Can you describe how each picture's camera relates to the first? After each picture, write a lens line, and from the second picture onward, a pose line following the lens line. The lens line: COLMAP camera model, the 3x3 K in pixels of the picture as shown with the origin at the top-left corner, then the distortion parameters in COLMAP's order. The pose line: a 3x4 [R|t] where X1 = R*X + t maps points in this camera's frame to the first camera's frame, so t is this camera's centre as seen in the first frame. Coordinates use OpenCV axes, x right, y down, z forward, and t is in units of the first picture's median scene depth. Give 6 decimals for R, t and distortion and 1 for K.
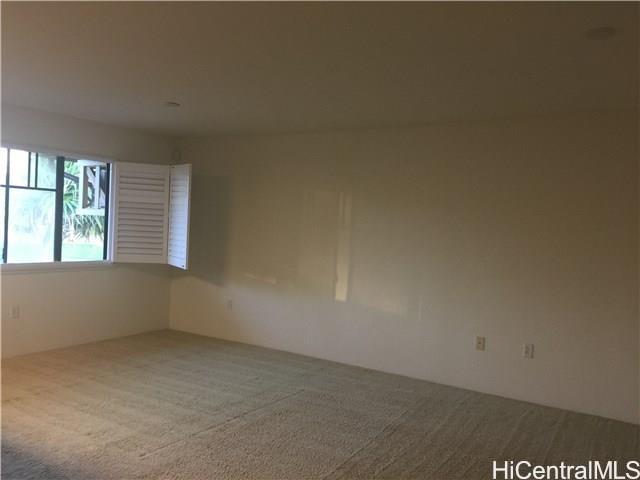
lens RADIAL K [[555.3, 0, 324.4], [0, 555.3, 238.4], [0, 0, 1]] dist [0.068256, -0.060408]
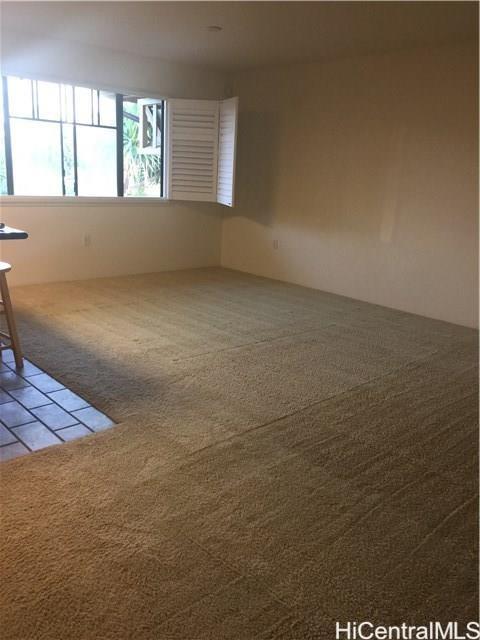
lens RADIAL K [[555.3, 0, 238.7], [0, 555.3, 310.1], [0, 0, 1]] dist [0.068256, -0.060408]
pose [[0.960496, 0.068372, -0.269765, 0.058979], [-0.011875, 0.978537, 0.205728, 0.033174], [0.278042, -0.194397, 0.940693, -0.000632]]
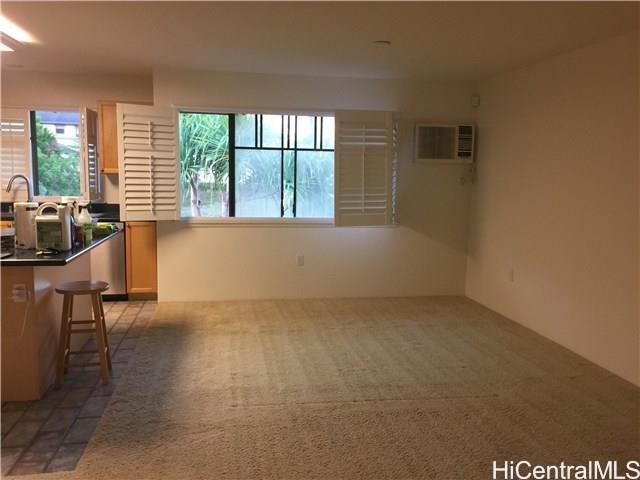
lens RADIAL K [[555.3, 0, 316.8], [0, 555.3, 239.1], [0, 0, 1]] dist [0.068256, -0.060408]
pose [[0.658693, 0.056797, -0.750265, 0.315416], [-0.008367, 0.997638, 0.068178, 0.011019], [0.752365, -0.038631, 0.657613, 0.289290]]
